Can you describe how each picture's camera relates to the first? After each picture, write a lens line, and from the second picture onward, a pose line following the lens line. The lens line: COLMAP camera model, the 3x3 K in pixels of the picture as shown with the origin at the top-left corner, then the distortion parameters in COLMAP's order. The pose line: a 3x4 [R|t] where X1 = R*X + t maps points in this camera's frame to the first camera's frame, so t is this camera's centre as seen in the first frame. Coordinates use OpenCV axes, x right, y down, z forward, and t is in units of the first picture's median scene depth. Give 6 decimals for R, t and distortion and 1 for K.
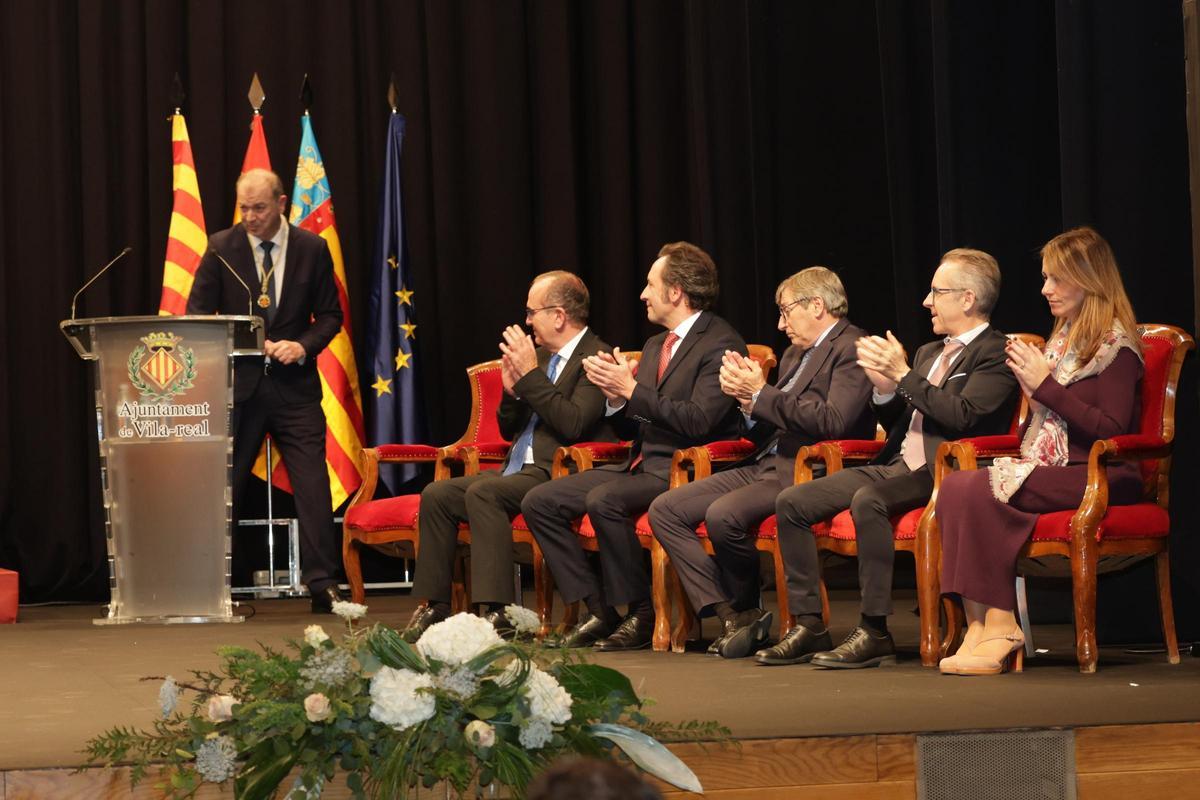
lens RADIAL K [[4103.6, 0, 600.0], [0, 4103.6, 400.0], [0, 0, 1]] dist [-0.036661, -1.065974]
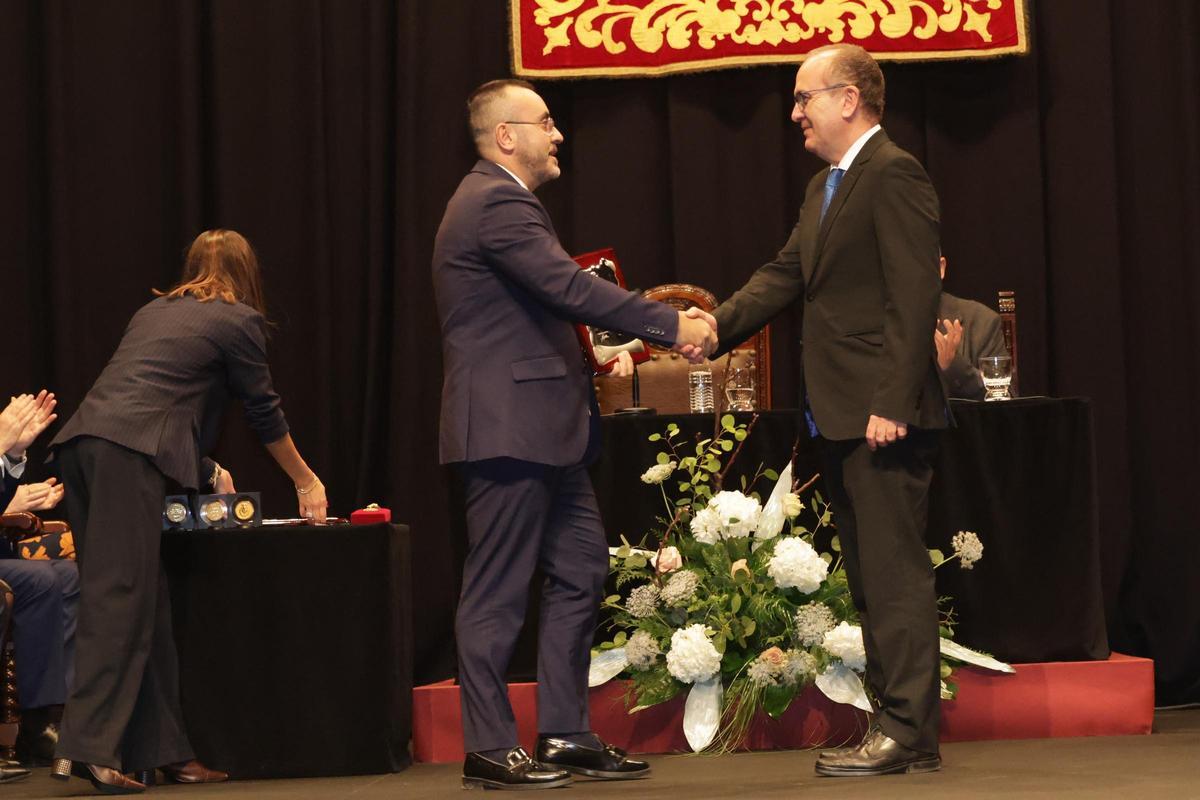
lens RADIAL K [[4440.5, 0, 600.0], [0, 4440.5, 400.0], [0, 0, 1]] dist [-0.003802, -0.594481]
pose [[0.967978, -0.022063, -0.250062, -0.046151], [0.016771, 0.999588, -0.023274, 0.014770], [0.250473, 0.018335, 0.967950, 0.264681]]
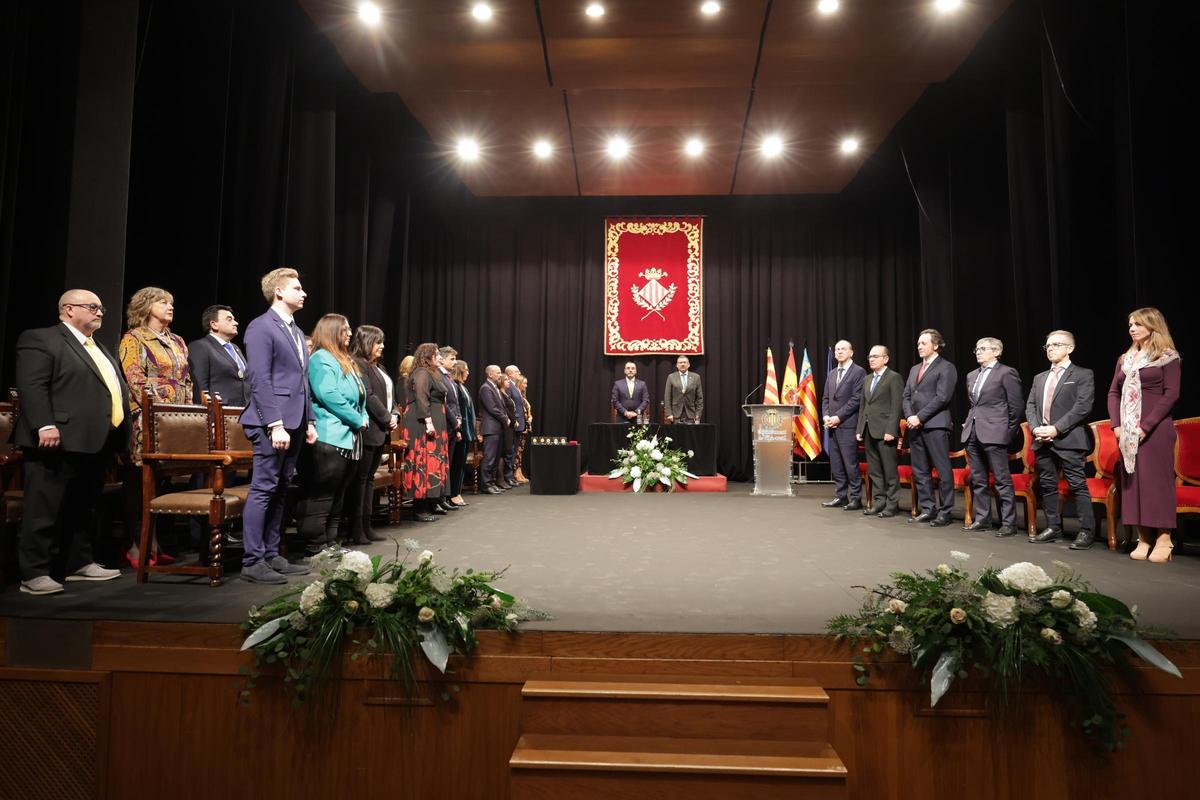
lens RADIAL K [[758.8, 0, 600.0], [0, 758.8, 400.0], [0, 0, 1]] dist [-0.025237, 0.000045]
pose [[0.963963, 0.022345, -0.265098, -0.078384], [-0.029534, 0.999295, -0.023163, -0.005439], [0.264393, 0.030157, 0.963943, 0.360472]]
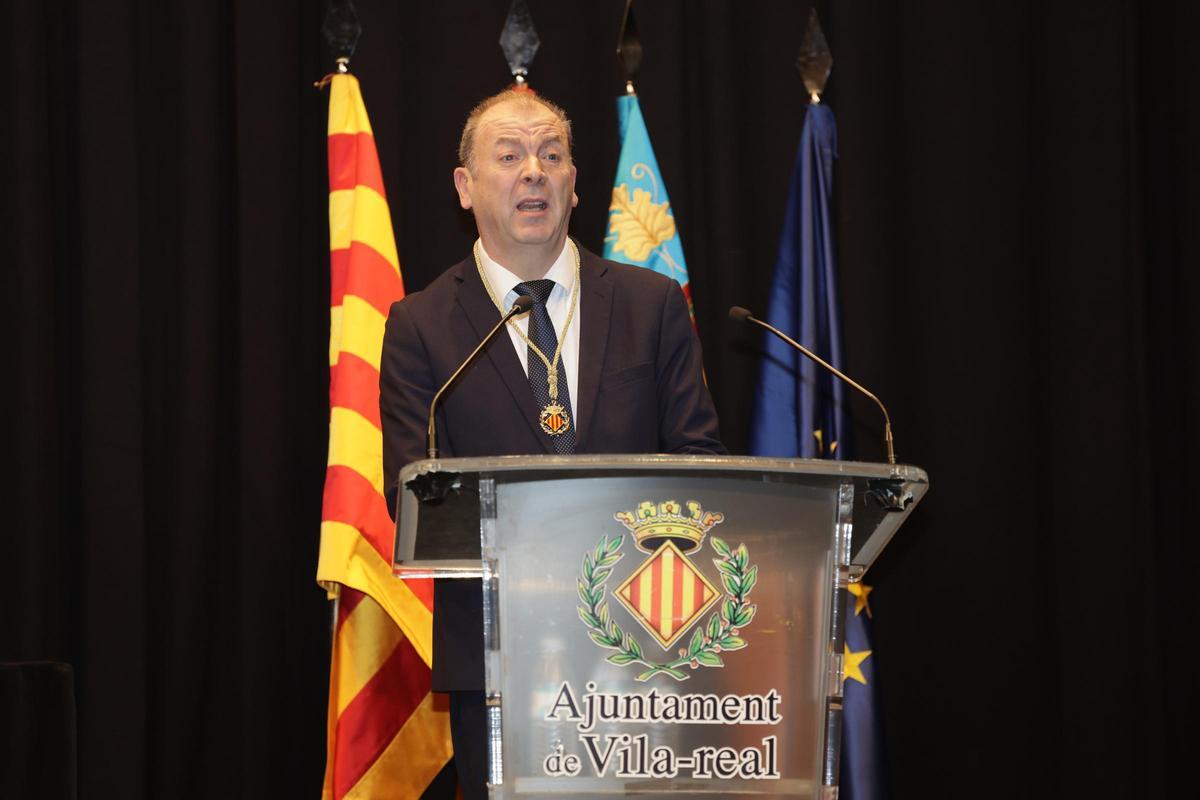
lens RADIAL K [[5561.2, 0, 600.0], [0, 5561.2, 400.0], [0, 0, 1]] dist [1.250431, 2.278451]
pose [[0.983419, 0.039368, 0.177024, -0.204934], [-0.020616, 0.994094, -0.106548, 0.029444], [-0.180173, 0.101132, 0.978422, 0.492900]]
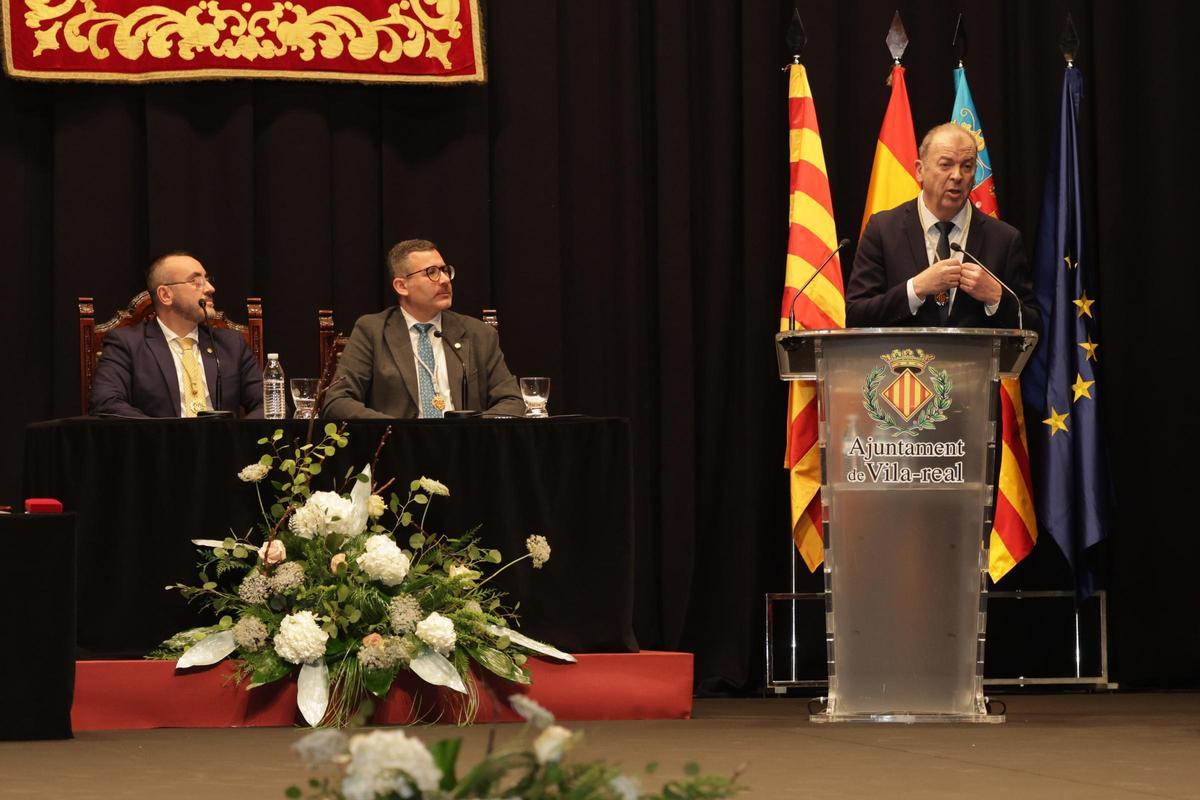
lens RADIAL K [[5807.9, 0, 600.0], [0, 5807.9, 400.0], [0, 0, 1]] dist [0.362400, 0.417606]
pose [[0.999050, 0.020936, 0.038221, -0.207130], [-0.020695, 0.999763, -0.006698, 0.001845], [-0.038352, 0.005900, 0.999247, -0.102482]]
